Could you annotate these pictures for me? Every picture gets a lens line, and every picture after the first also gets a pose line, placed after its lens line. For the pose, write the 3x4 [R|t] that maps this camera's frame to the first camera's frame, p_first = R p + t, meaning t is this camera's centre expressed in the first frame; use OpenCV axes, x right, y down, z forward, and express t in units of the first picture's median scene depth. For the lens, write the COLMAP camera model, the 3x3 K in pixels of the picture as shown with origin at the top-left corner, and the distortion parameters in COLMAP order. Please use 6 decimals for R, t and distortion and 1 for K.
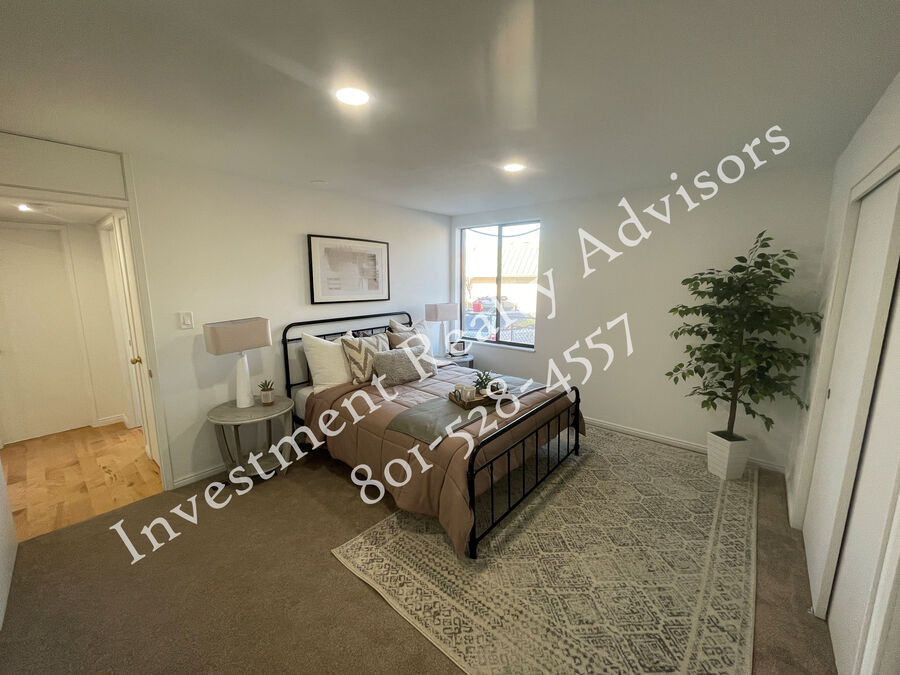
lens RADIAL K [[362.6, 0, 448.3], [0, 362.6, 336.5], [0, 0, 1]] dist [0.001019, 0.000388]
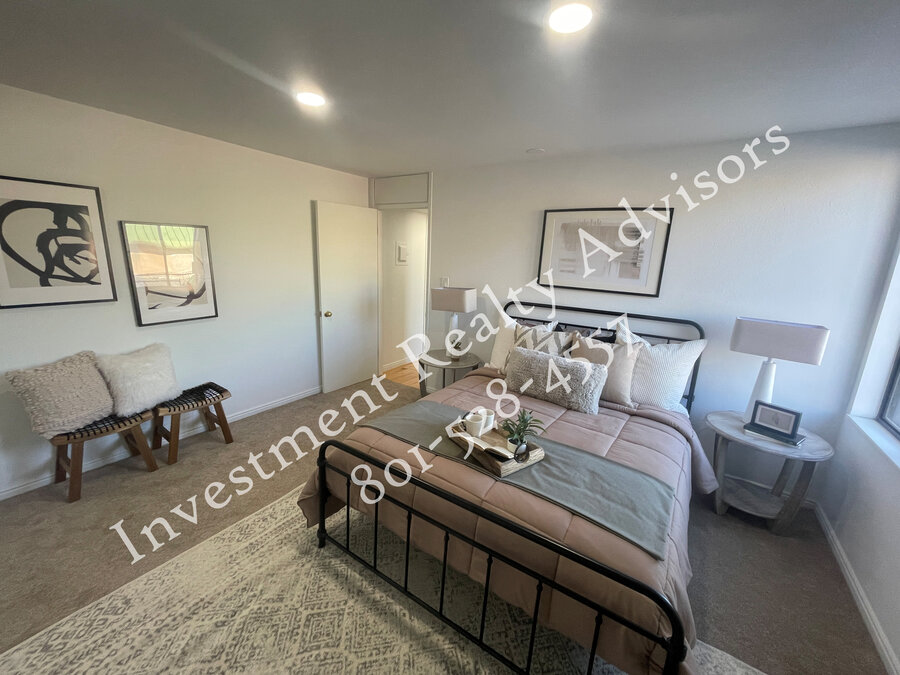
lens RADIAL K [[362.6, 0, 448.3], [0, 362.6, 336.5], [0, 0, 1]] dist [0.001019, 0.000388]
pose [[0.109309, 0.232496, -0.966435, 0.642100], [-0.205831, 0.956482, 0.206821, -0.128678], [0.972463, 0.176315, 0.152407, 0.771775]]
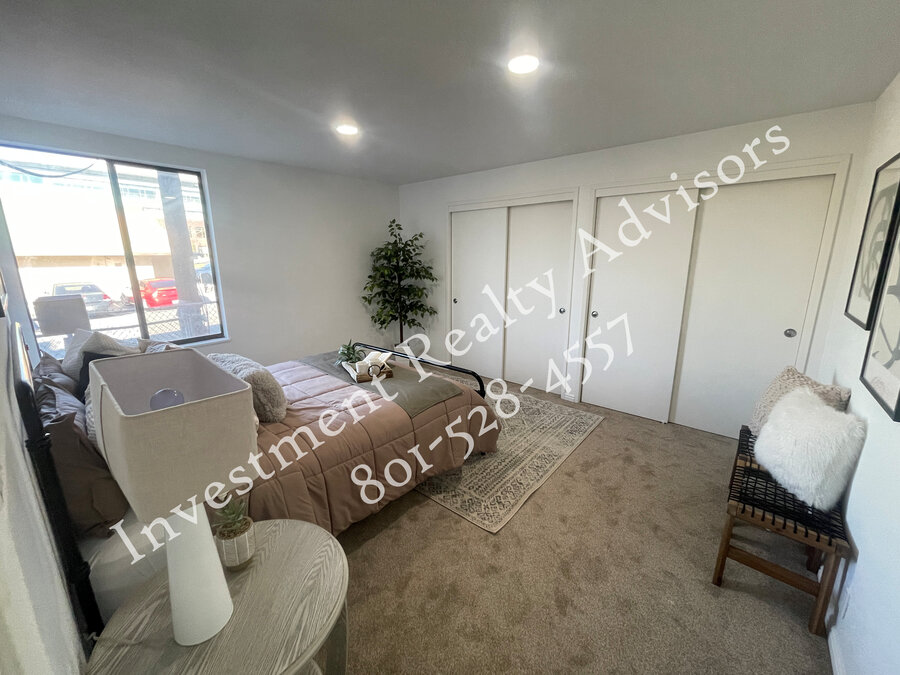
lens RADIAL K [[362.6, 0, 448.3], [0, 362.6, 336.5], [0, 0, 1]] dist [0.001019, 0.000388]
pose [[-0.008635, -0.222869, 0.974810, -0.811939], [0.173384, 0.959747, 0.220961, -0.089098], [-0.984816, 0.170924, 0.030354, 0.724022]]
